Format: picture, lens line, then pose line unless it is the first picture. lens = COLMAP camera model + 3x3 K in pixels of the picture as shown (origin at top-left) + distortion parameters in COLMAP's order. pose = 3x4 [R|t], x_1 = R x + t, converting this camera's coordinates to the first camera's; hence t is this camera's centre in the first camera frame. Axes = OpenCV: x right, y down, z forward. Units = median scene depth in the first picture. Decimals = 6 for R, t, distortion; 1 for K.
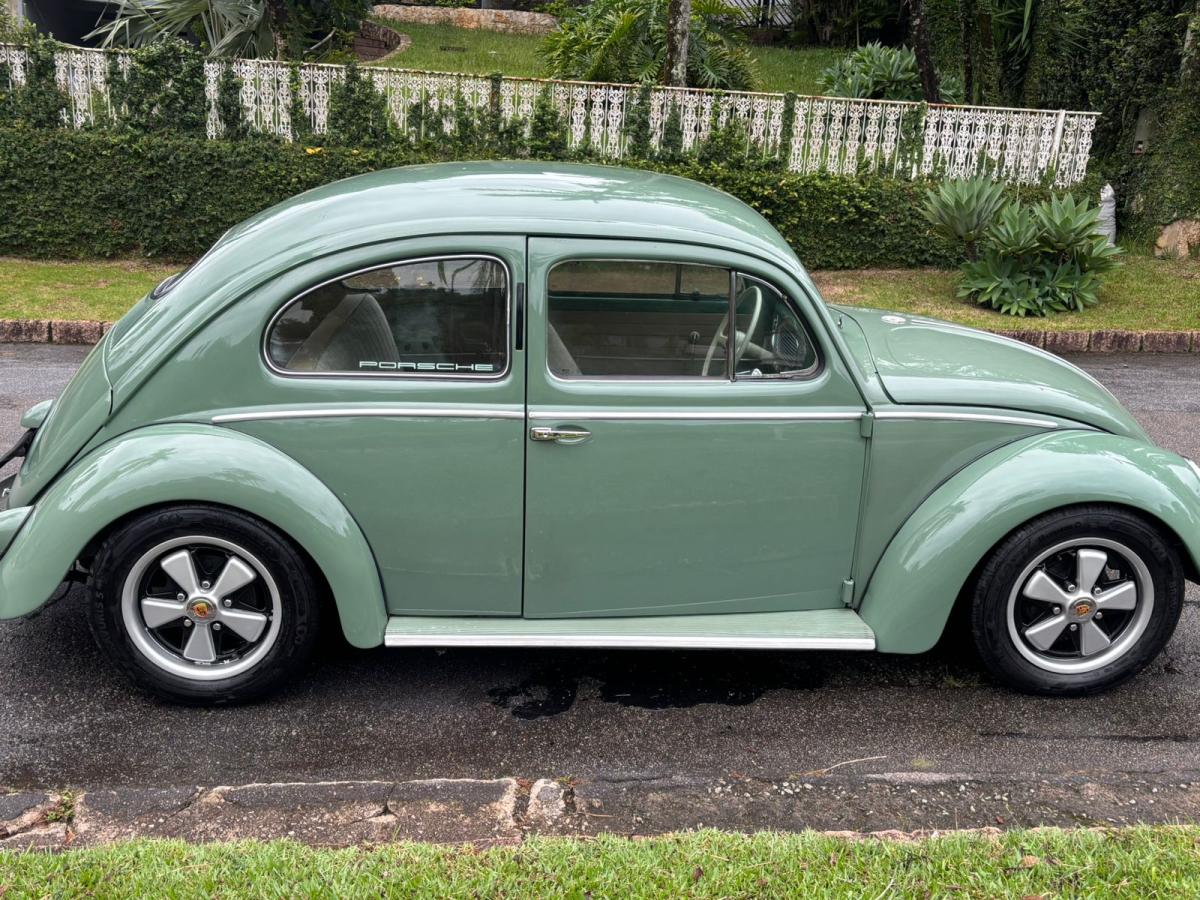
lens RADIAL K [[1154.6, 0, 593.7], [0, 1154.6, 451.0], [0, 0, 1]] dist [0.004024, 0.028946]
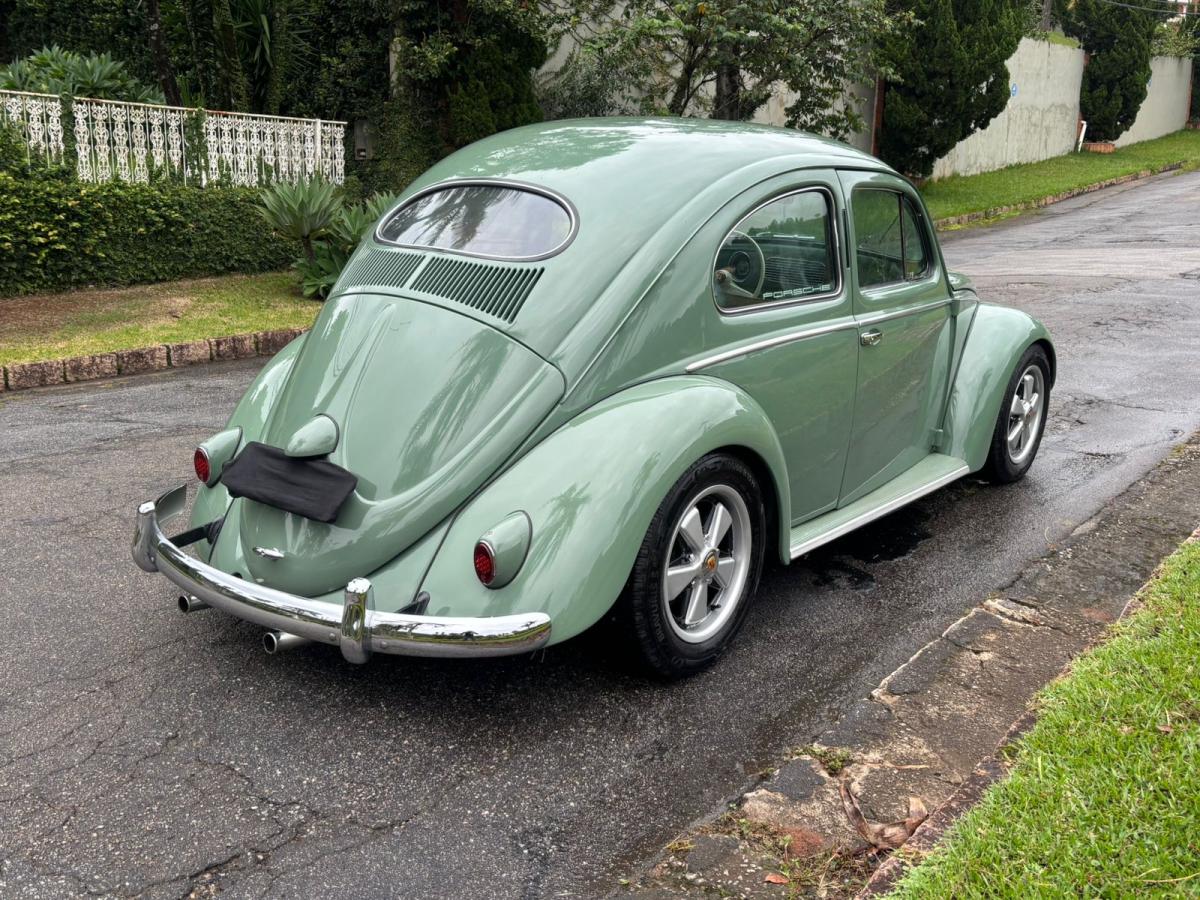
lens RADIAL K [[1164.4, 0, 600.0], [0, 1164.4, 450.0], [0, 0, 1]] dist [0.013094, 0.039755]
pose [[0.656280, -0.194739, 0.728953, -0.289701], [0.214022, 0.974484, 0.067648, -0.011015], [-0.723527, 0.111616, 0.681213, 0.104961]]
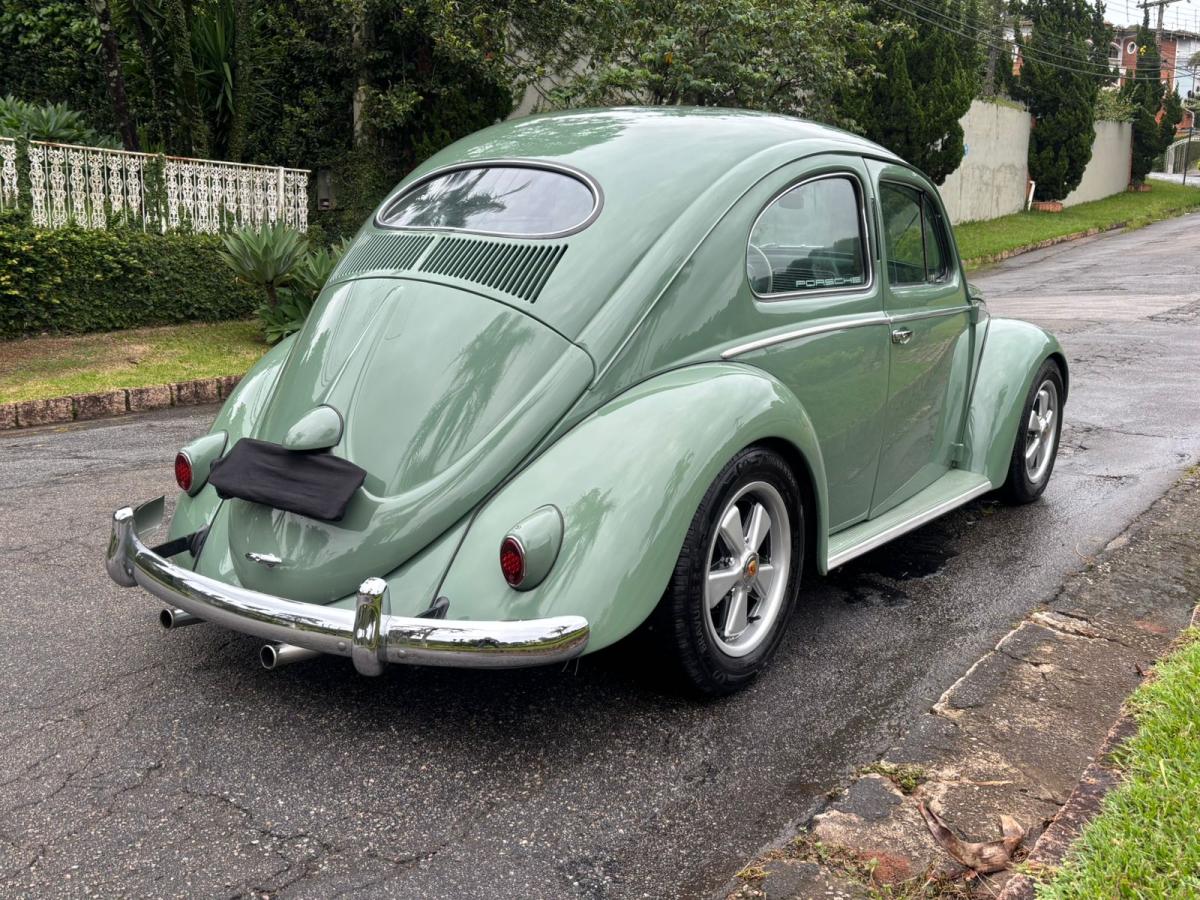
lens RADIAL K [[1165.6, 0, 601.8], [0, 1165.6, 451.2], [0, 0, 1]] dist [-0.000849, 0.062104]
pose [[0.624617, -0.160936, 0.764168, -0.285050], [0.222419, 0.974669, 0.023467, 0.000964], [-0.748587, 0.155308, 0.644590, 0.133294]]
